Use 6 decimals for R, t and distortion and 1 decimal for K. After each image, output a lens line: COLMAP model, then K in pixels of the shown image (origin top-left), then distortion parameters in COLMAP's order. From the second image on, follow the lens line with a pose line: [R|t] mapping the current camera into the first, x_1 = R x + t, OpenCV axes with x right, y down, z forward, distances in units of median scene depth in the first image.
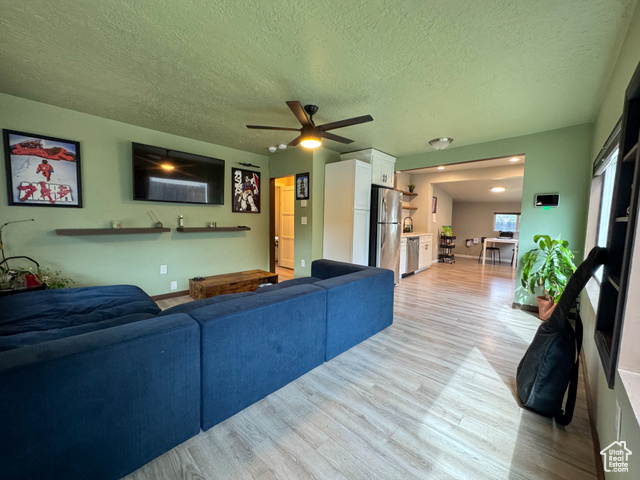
lens RADIAL K [[254.1, 0, 321.3], [0, 254.1, 237.6], [0, 0, 1]] dist [-0.003983, -0.000930]
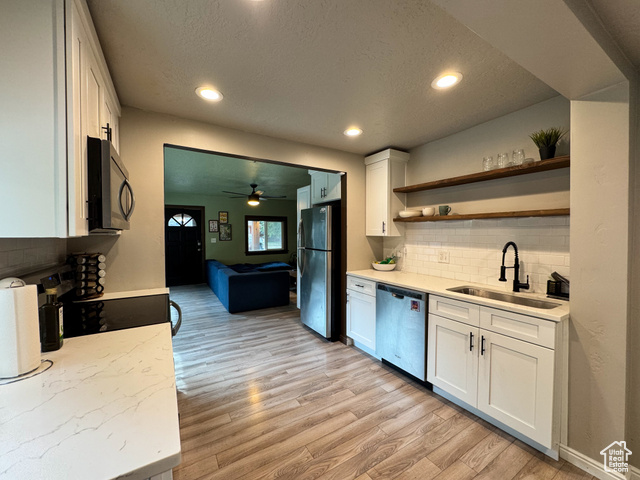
lens RADIAL K [[254.1, 0, 319.9], [0, 254.1, 237.6], [0, 0, 1]] dist [-0.003983, -0.000930]
pose [[-0.263496, -0.000351, -0.964660, 1.535891], [-0.073209, 0.997123, 0.019634, -0.162175], [0.961879, 0.075796, -0.262763, 1.820531]]
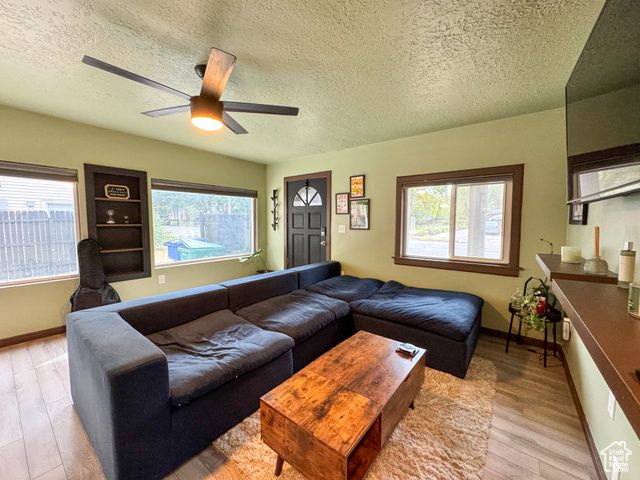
lens RADIAL K [[254.1, 0, 321.5], [0, 254.1, 241.2], [0, 0, 1]] dist [-0.003983, -0.000930]
pose [[-0.993718, -0.015647, -0.110814, -0.233529], [-0.032577, 0.987742, 0.152656, -0.155138], [0.107067, 0.155307, -0.982047, 1.575088]]
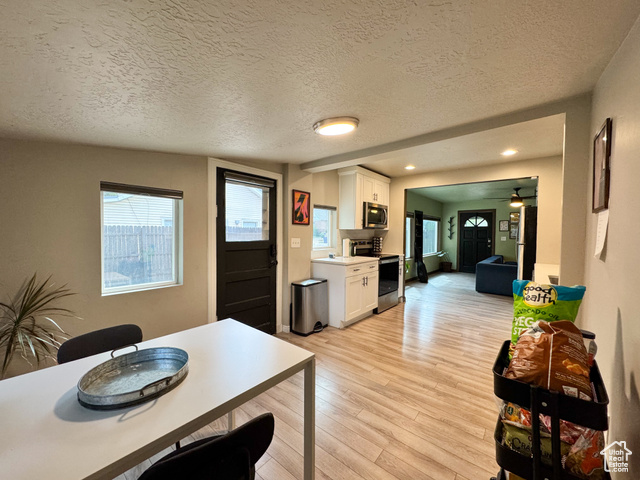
lens RADIAL K [[254.1, 0, 321.4], [0, 254.1, 240.8], [0, 0, 1]] dist [-0.003983, -0.000930]
pose [[-0.997973, -0.025937, -0.058110, 1.567061], [-0.031771, 0.994294, 0.101829, -0.203824], [0.055137, 0.103469, -0.993103, 2.779640]]
